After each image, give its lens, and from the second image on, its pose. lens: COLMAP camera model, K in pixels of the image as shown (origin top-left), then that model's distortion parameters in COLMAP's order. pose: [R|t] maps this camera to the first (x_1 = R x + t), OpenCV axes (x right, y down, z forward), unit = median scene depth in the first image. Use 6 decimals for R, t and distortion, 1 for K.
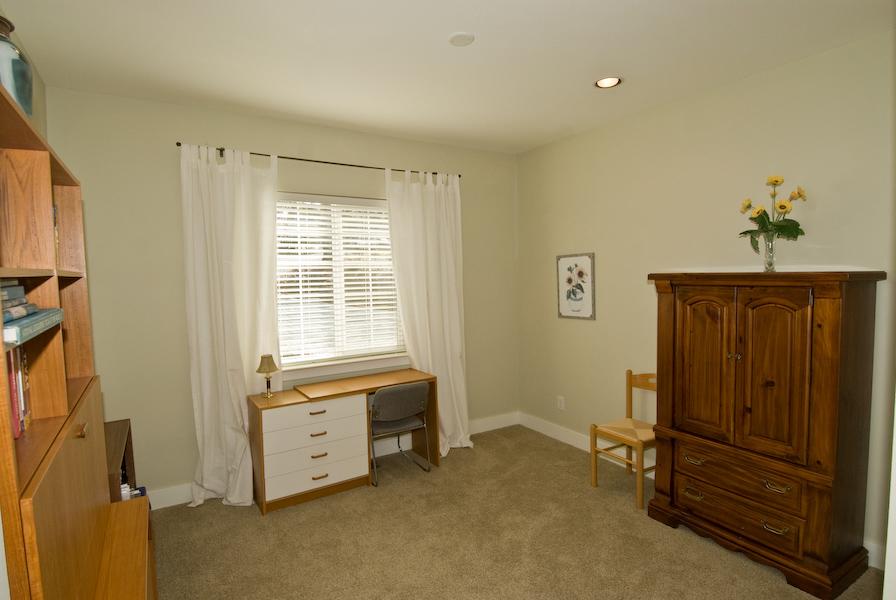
lens RADIAL K [[466.7, 0, 448.5], [0, 466.7, 305.2], [0, 0, 1]] dist [0.010820, -0.006628]
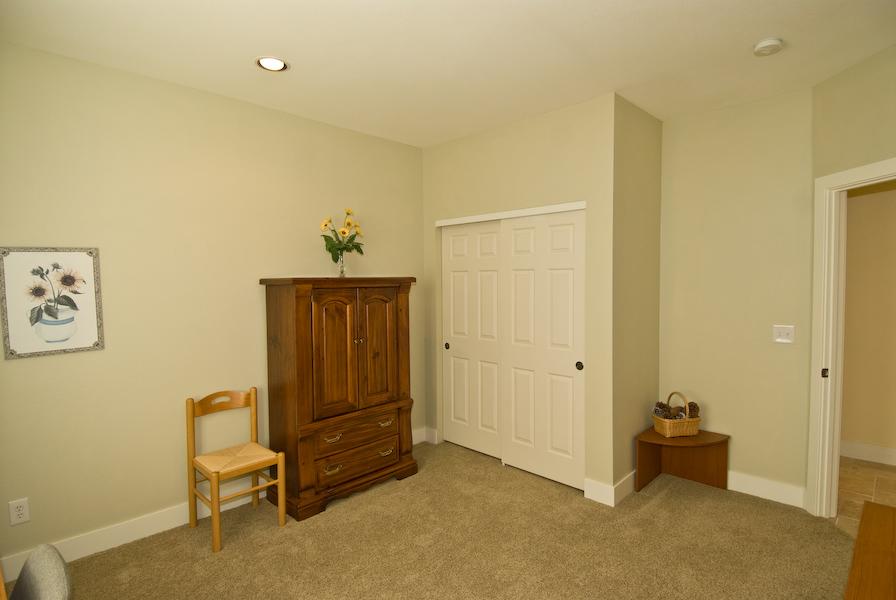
lens RADIAL K [[466.7, 0, 447.7], [0, 466.7, 297.4], [0, 0, 1]] dist [0.010820, -0.006628]
pose [[-0.250517, -0.019896, 0.967908, -0.584177], [0.079912, 0.995952, 0.041156, -0.038252], [-0.964808, 0.087658, -0.247913, 0.873156]]
